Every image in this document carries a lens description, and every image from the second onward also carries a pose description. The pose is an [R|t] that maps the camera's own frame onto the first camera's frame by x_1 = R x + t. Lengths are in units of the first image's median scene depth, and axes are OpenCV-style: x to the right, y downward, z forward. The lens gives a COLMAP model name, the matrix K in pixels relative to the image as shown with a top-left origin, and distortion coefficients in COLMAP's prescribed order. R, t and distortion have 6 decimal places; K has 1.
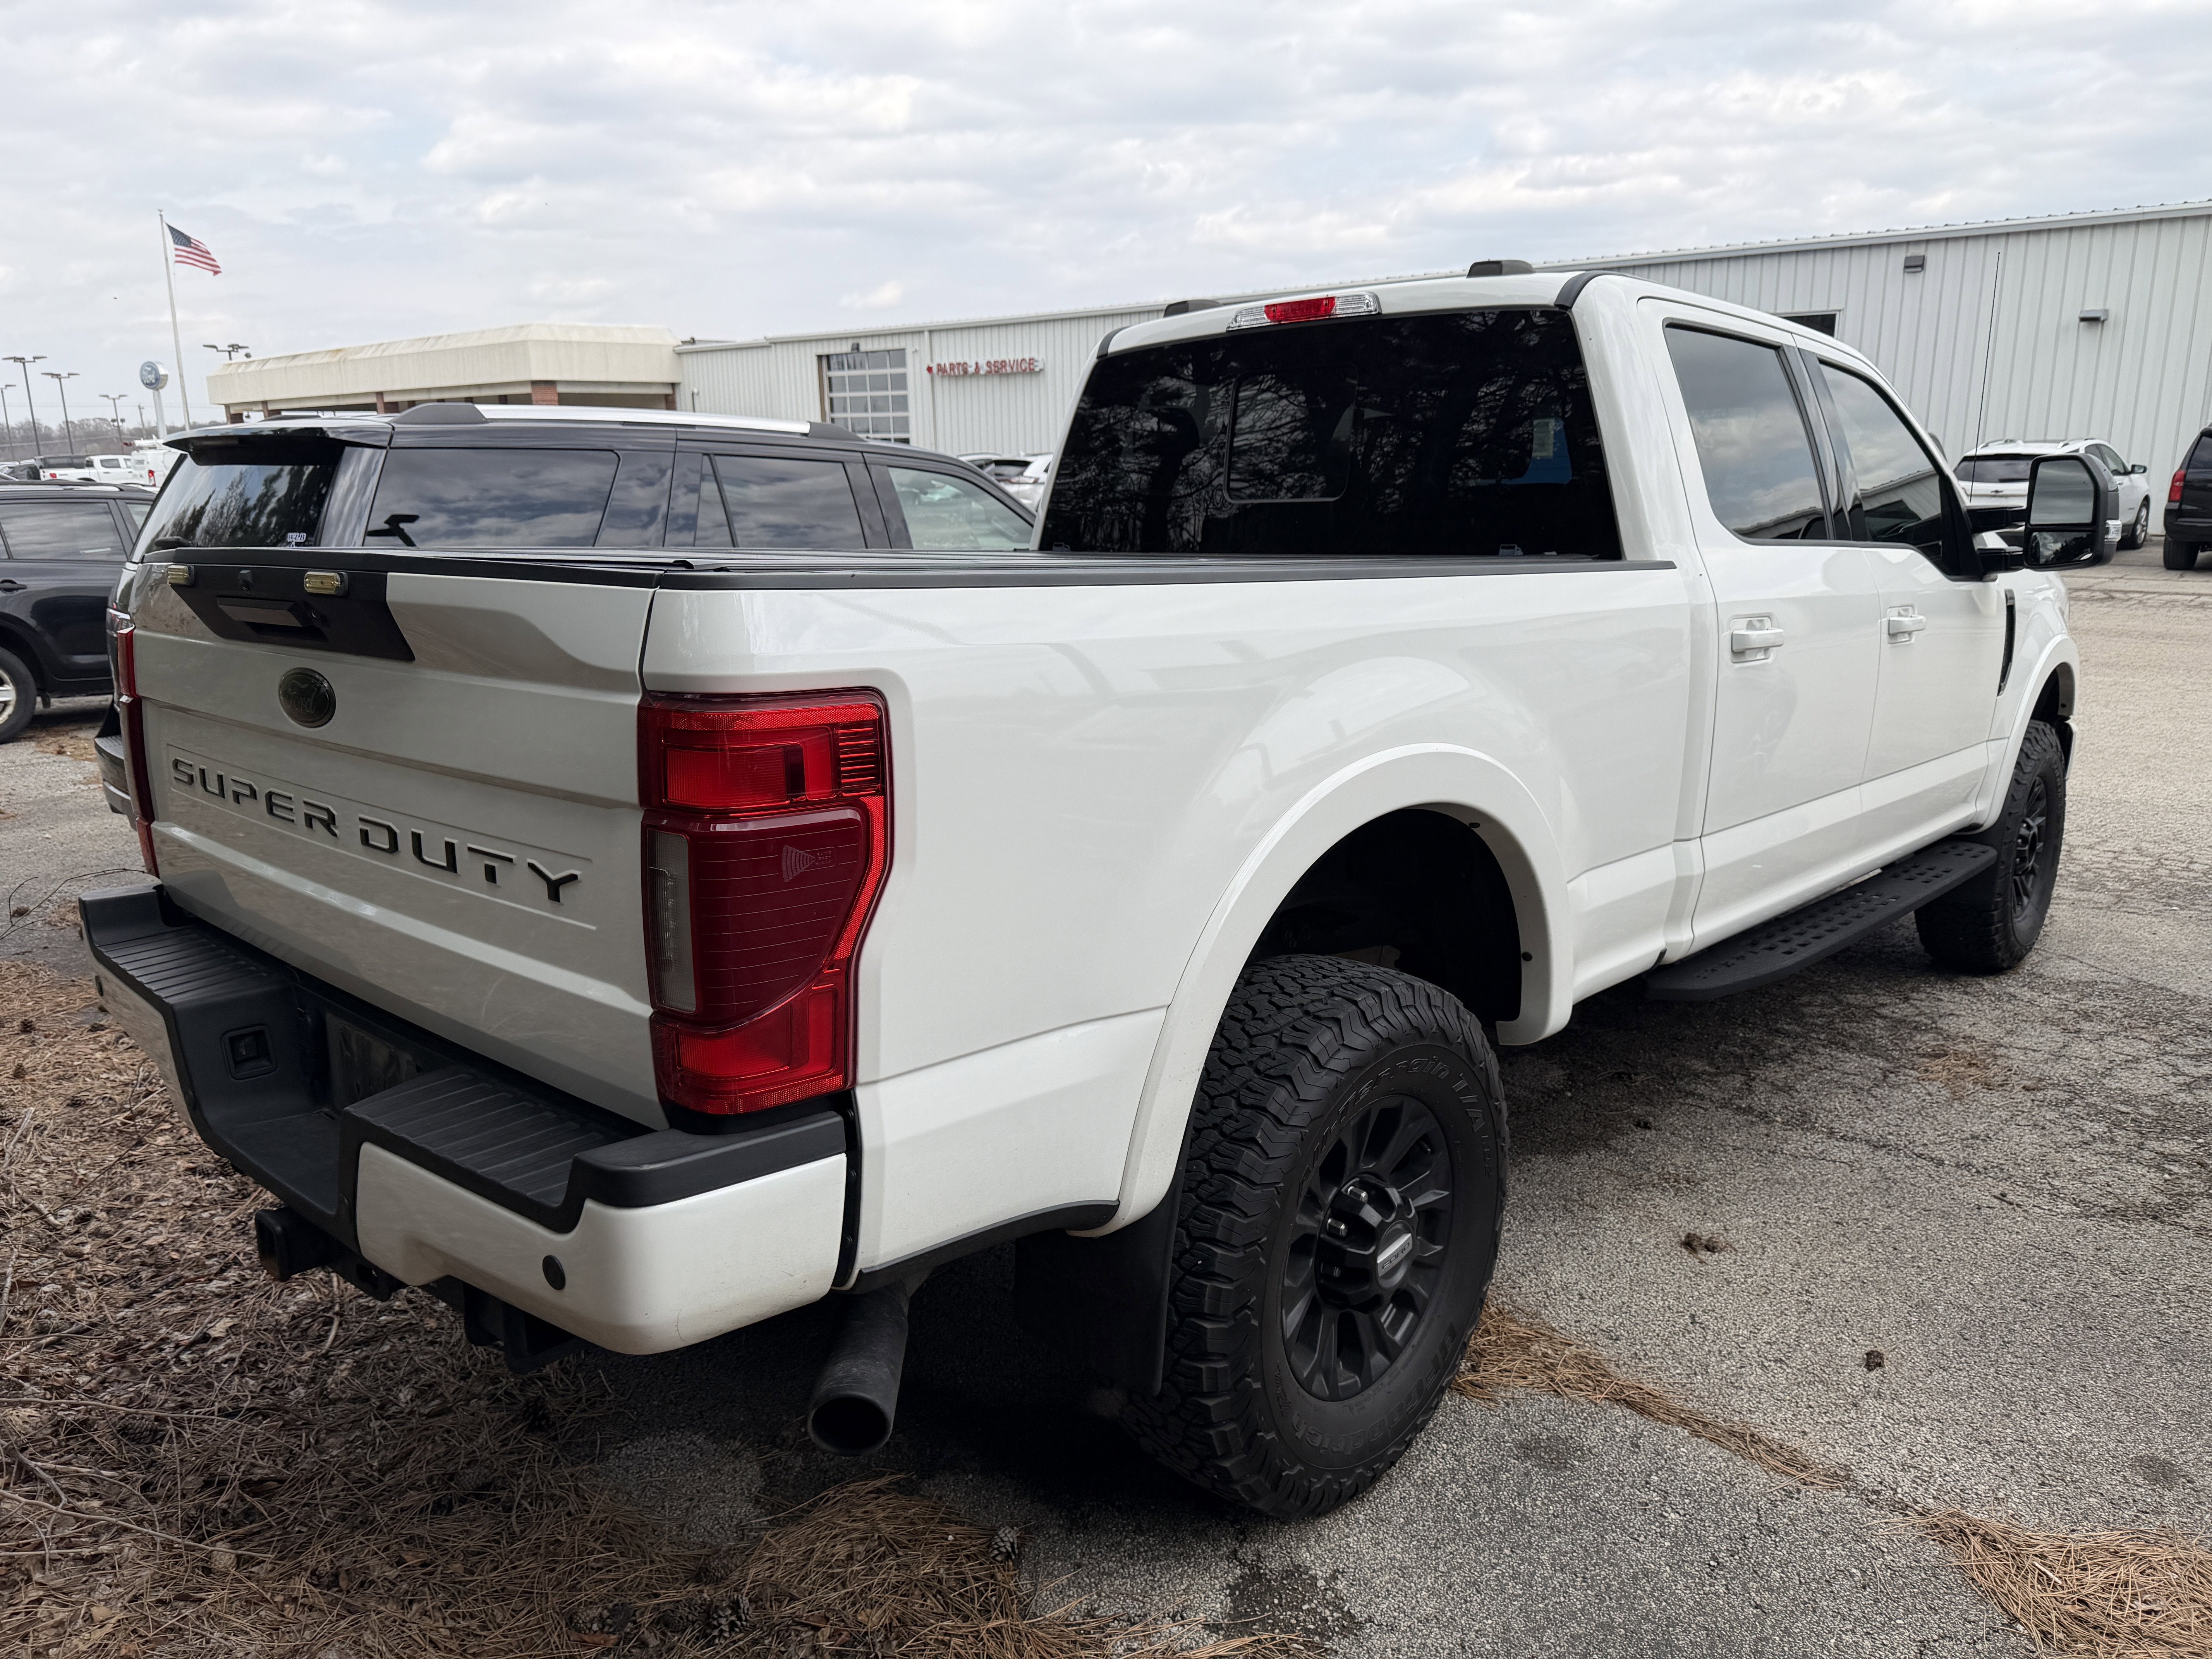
lens RADIAL K [[1593.1, 0, 1107.0], [0, 1593.1, 836.7], [0, 0, 1]] dist [0.029961, -0.047217]
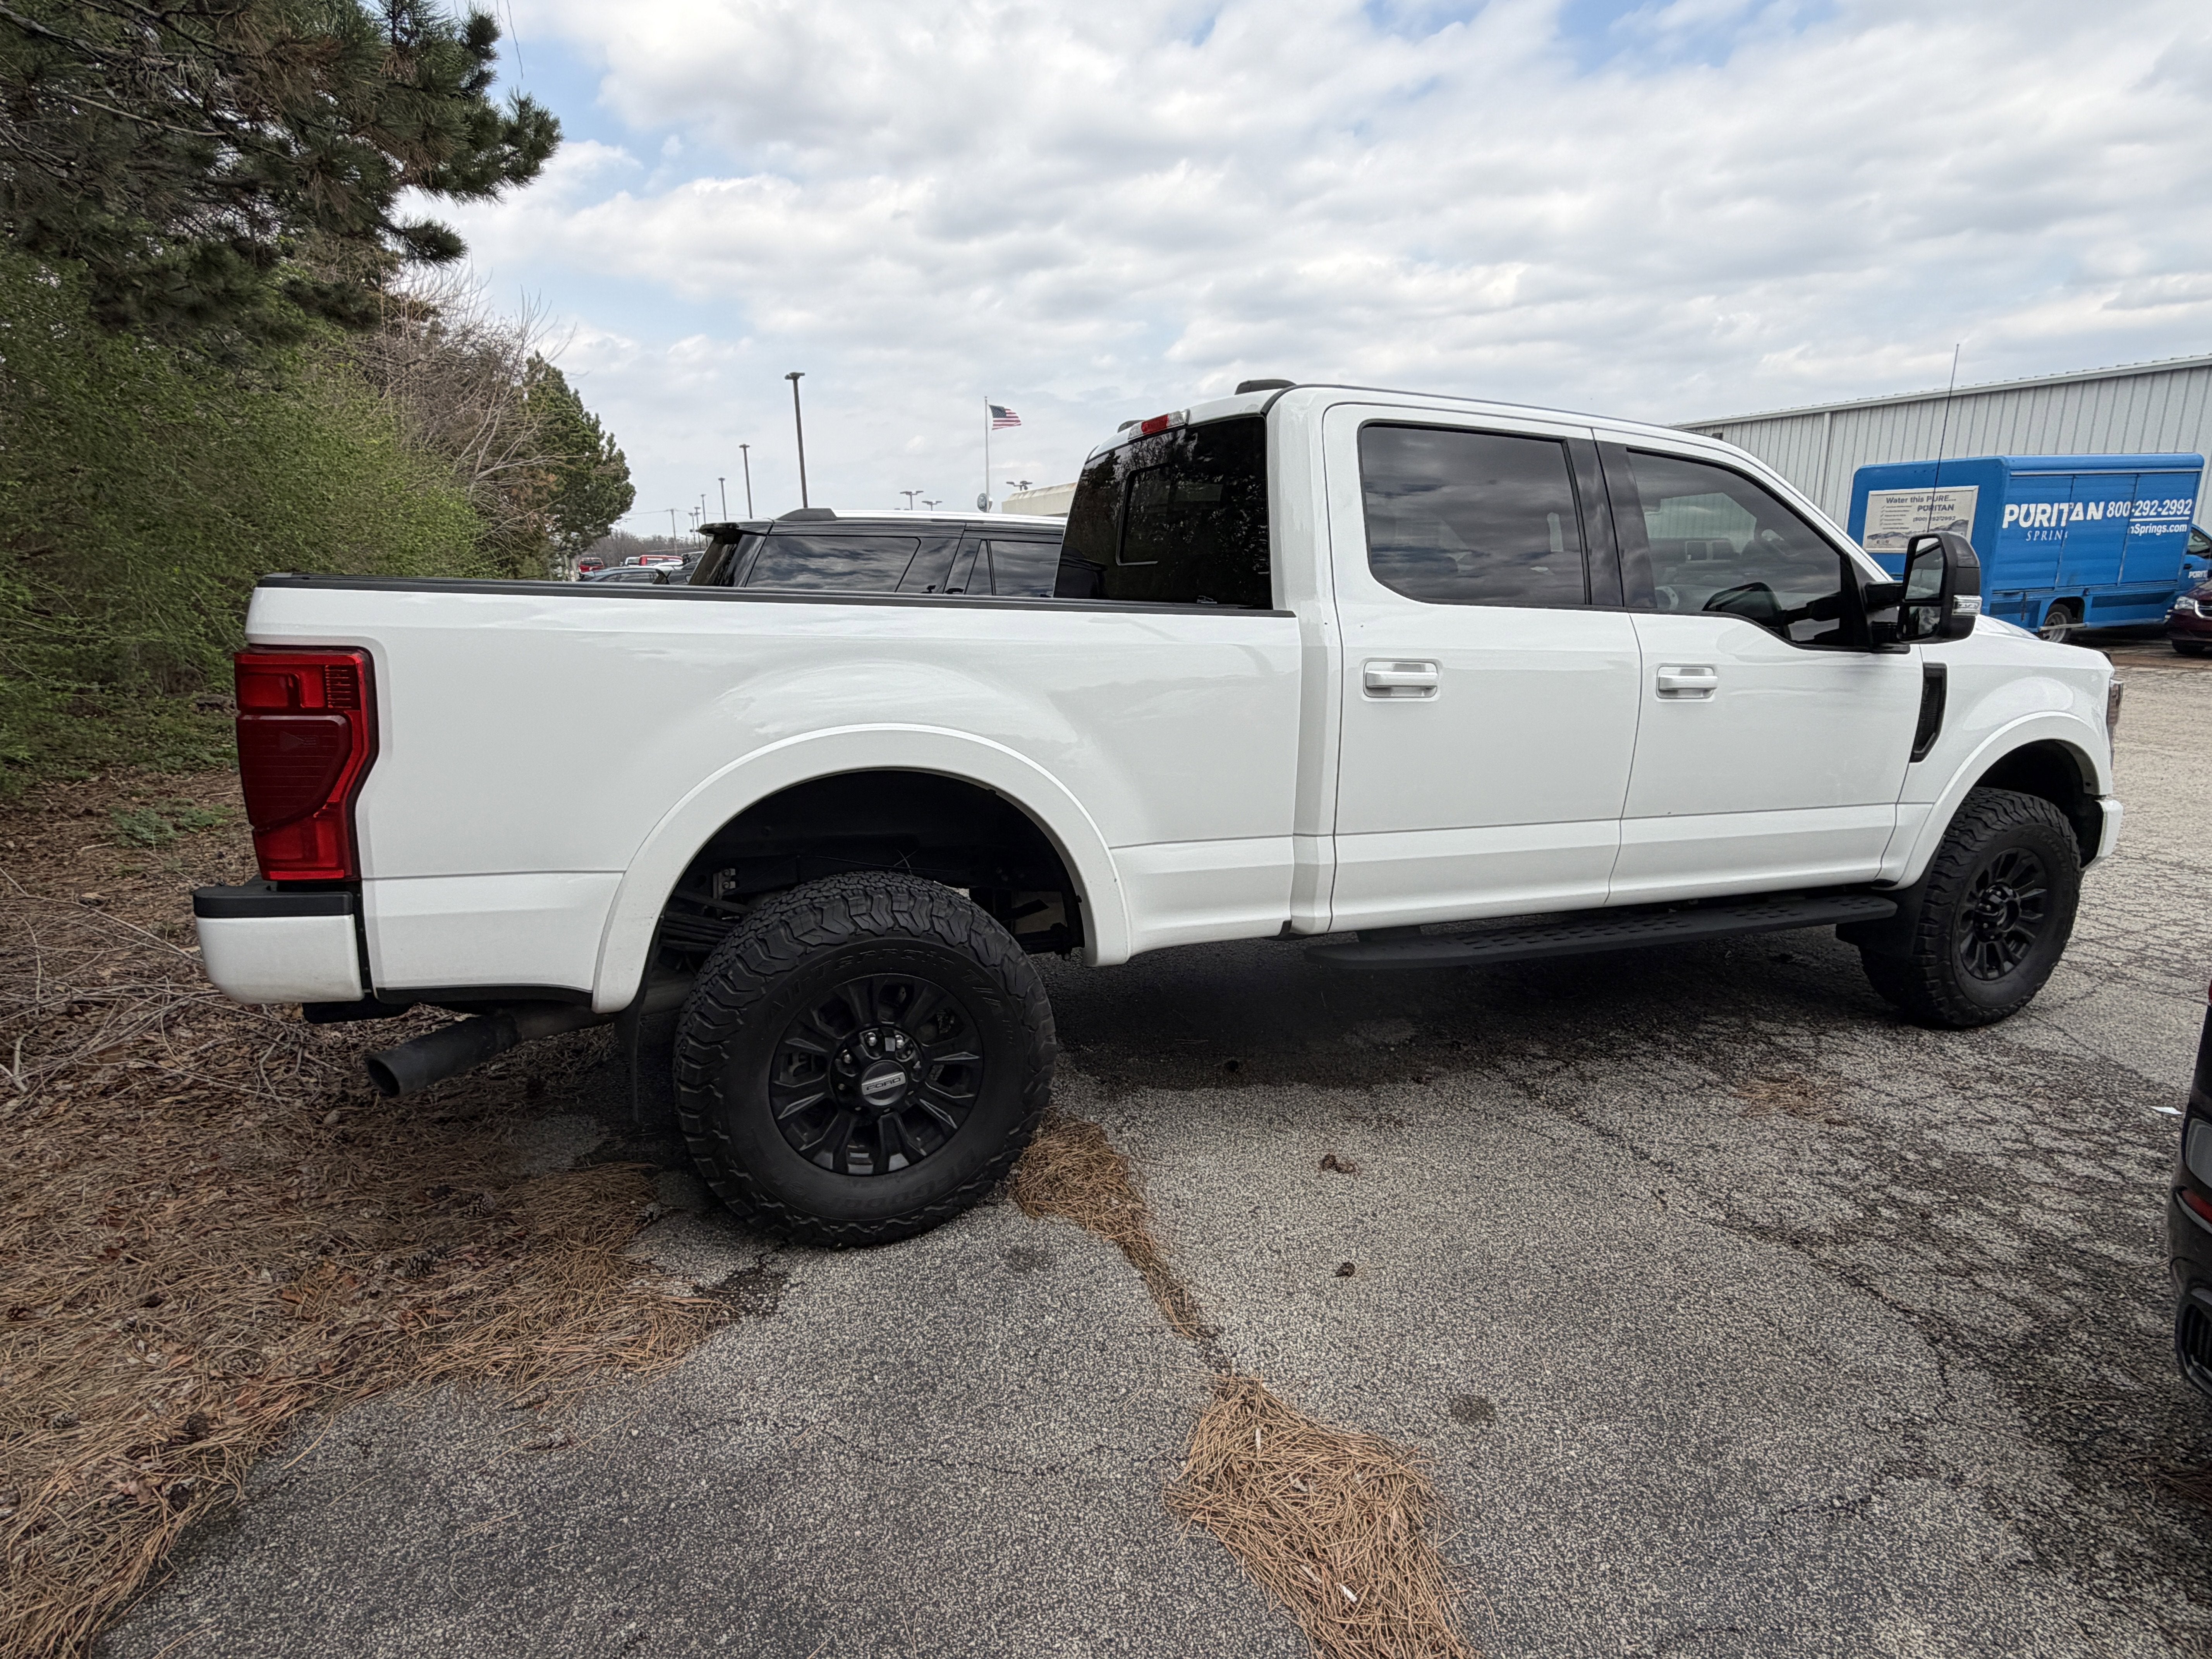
lens RADIAL K [[1157.6, 0, 1069.7], [0, 1157.6, 838.8], [0, 0, 1]] dist [0.000521, -0.000445]
pose [[0.900333, 0.107555, -0.421701, 0.575634], [-0.104171, 0.994072, 0.031131, -0.004498], [0.422549, 0.015901, 0.906200, 0.098231]]
